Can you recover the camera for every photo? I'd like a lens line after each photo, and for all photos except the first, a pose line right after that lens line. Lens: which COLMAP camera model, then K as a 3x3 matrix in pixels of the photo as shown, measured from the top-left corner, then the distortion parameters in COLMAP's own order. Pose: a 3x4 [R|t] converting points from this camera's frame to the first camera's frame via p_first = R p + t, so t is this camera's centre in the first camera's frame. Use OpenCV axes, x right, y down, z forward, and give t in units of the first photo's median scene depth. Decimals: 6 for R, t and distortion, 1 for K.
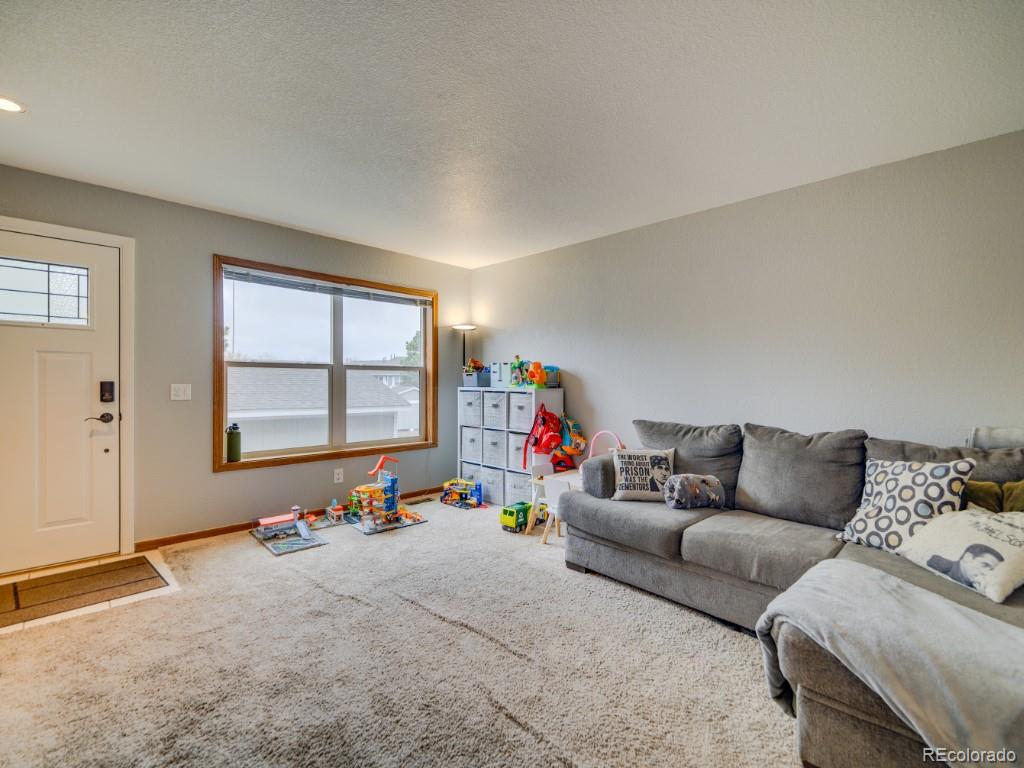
lens RADIAL K [[488.7, 0, 512.0], [0, 488.7, 384.0], [0, 0, 1]] dist [0.026958, -0.013470]
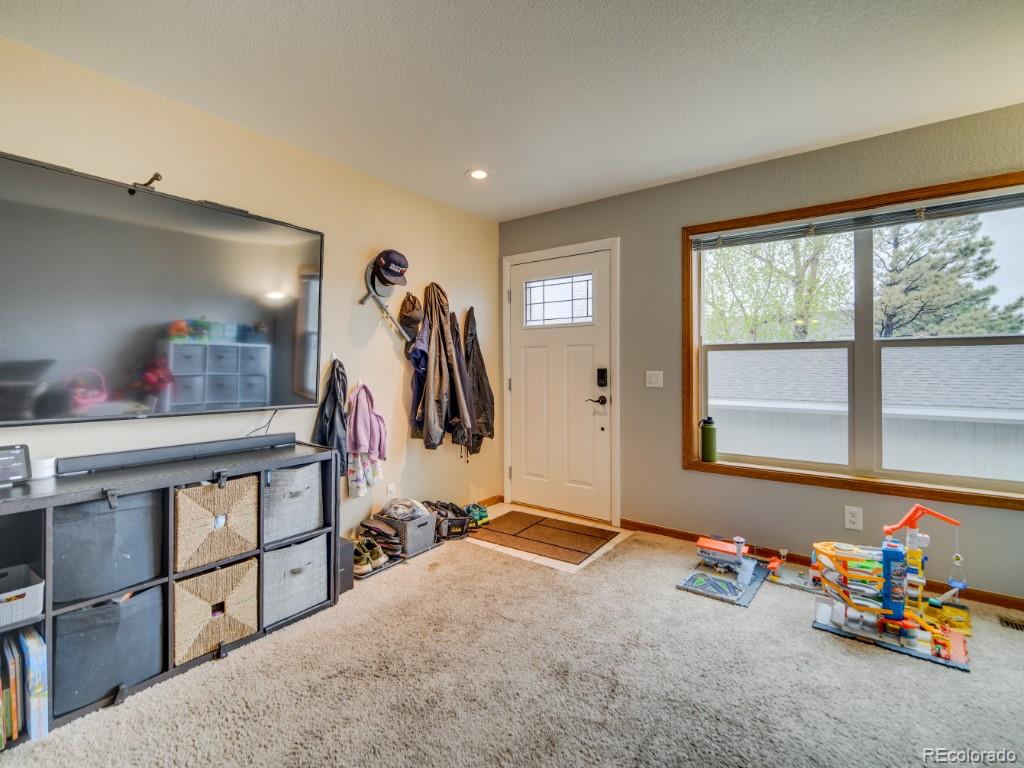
lens RADIAL K [[480.5, 0, 478.7], [0, 480.5, 366.1], [0, 0, 1]] dist [0.019566, -0.013224]
pose [[0.143749, -0.008806, -0.989575, 0.232486], [0.000421, 0.999961, -0.008838, -0.000965], [0.989614, 0.000854, 0.143747, 0.536285]]
